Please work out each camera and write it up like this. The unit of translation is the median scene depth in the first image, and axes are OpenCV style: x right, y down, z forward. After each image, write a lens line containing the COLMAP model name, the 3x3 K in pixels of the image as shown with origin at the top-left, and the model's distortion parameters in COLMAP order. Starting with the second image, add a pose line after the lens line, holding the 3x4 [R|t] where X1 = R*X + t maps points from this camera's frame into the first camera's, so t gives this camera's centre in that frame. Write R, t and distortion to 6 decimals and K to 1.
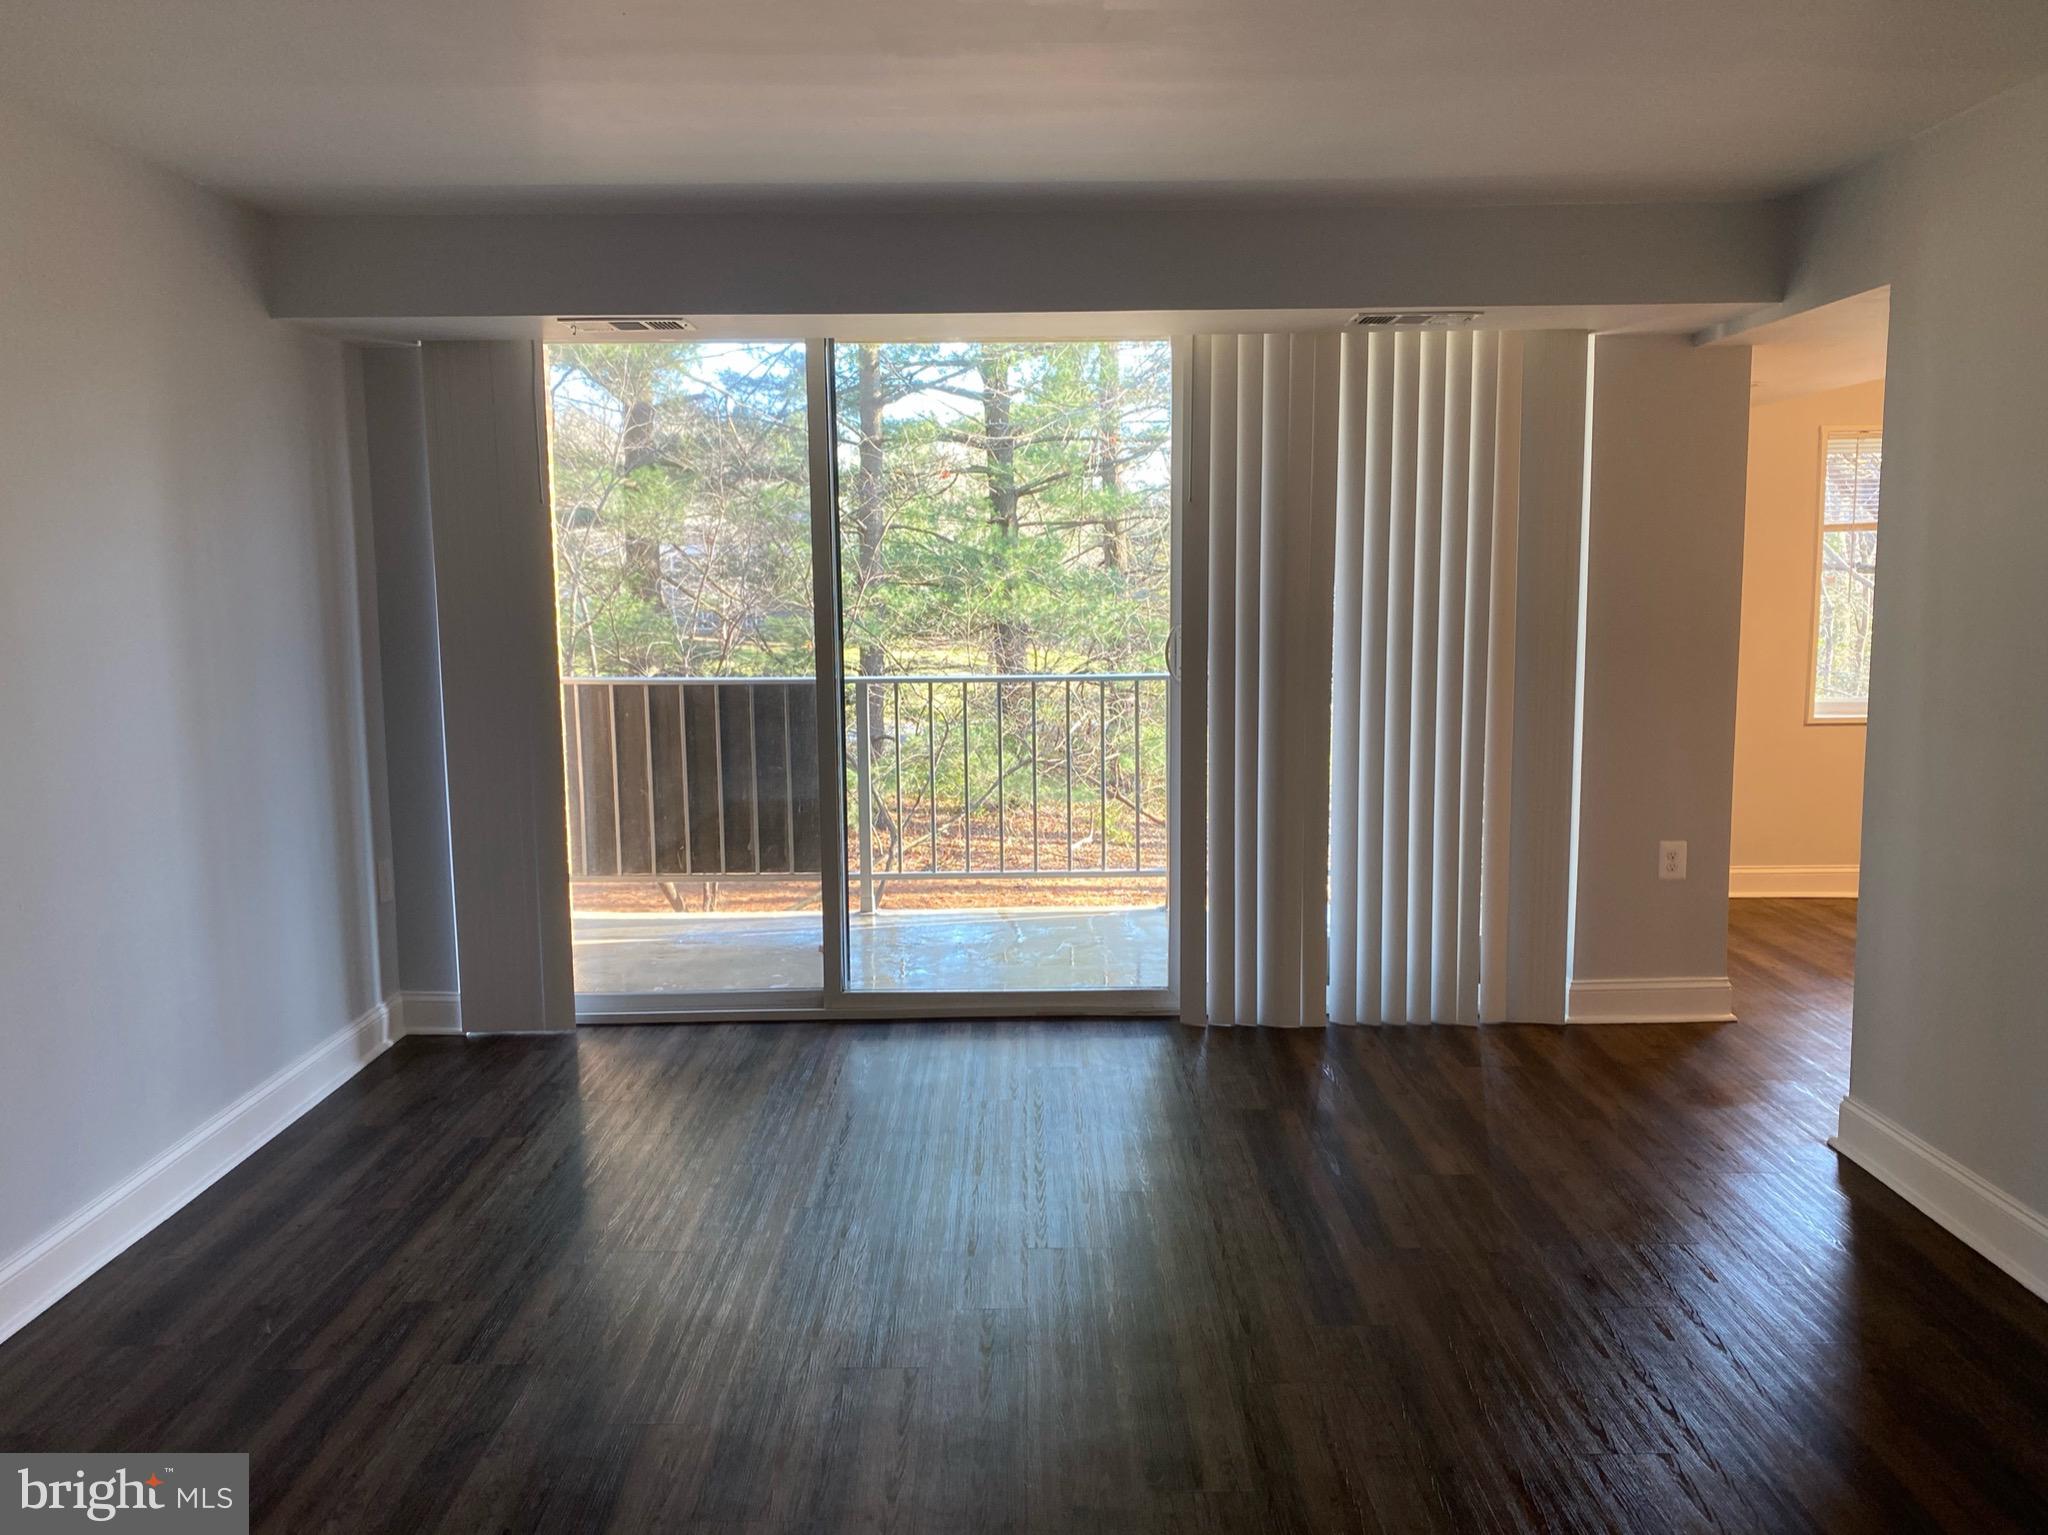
lens RADIAL K [[1583.9, 0, 1027.2], [0, 1583.9, 773.5], [0, 0, 1]] dist [0.039308, -0.051511]
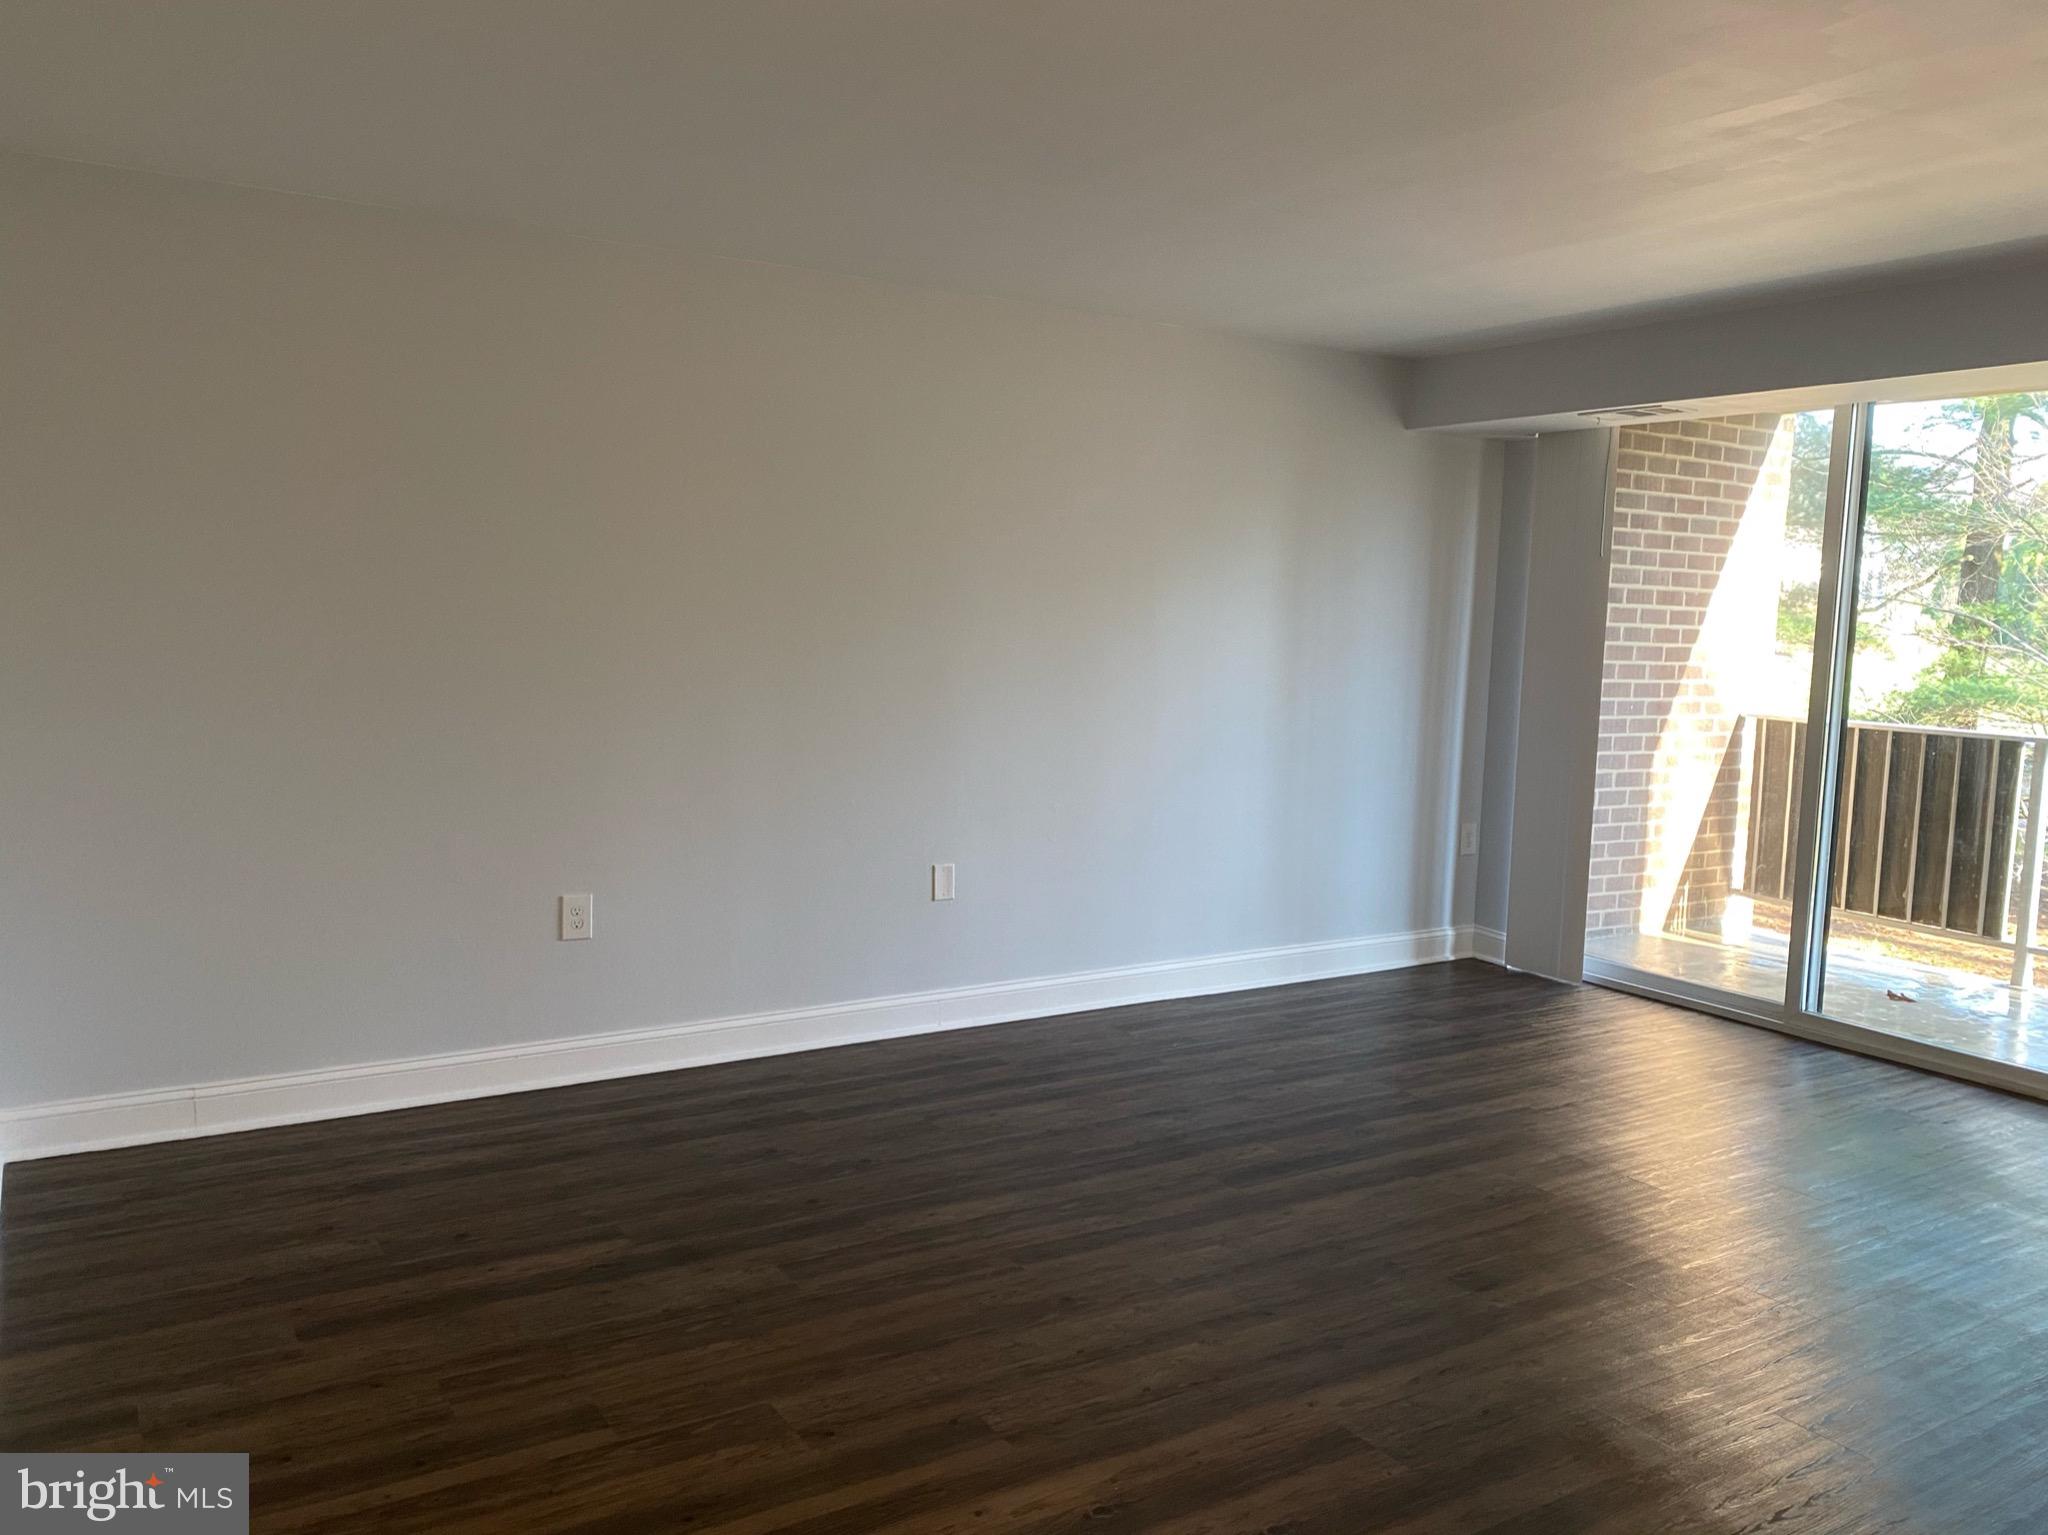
lens RADIAL K [[1583.9, 0, 1033.7], [0, 1583.9, 766.3], [0, 0, 1]] dist [0.039308, -0.051511]
pose [[0.509584, 0.114253, -0.852802, 0.534787], [-0.144688, 0.988409, 0.045964, -0.000213], [0.848169, 0.099968, 0.520208, -0.008388]]
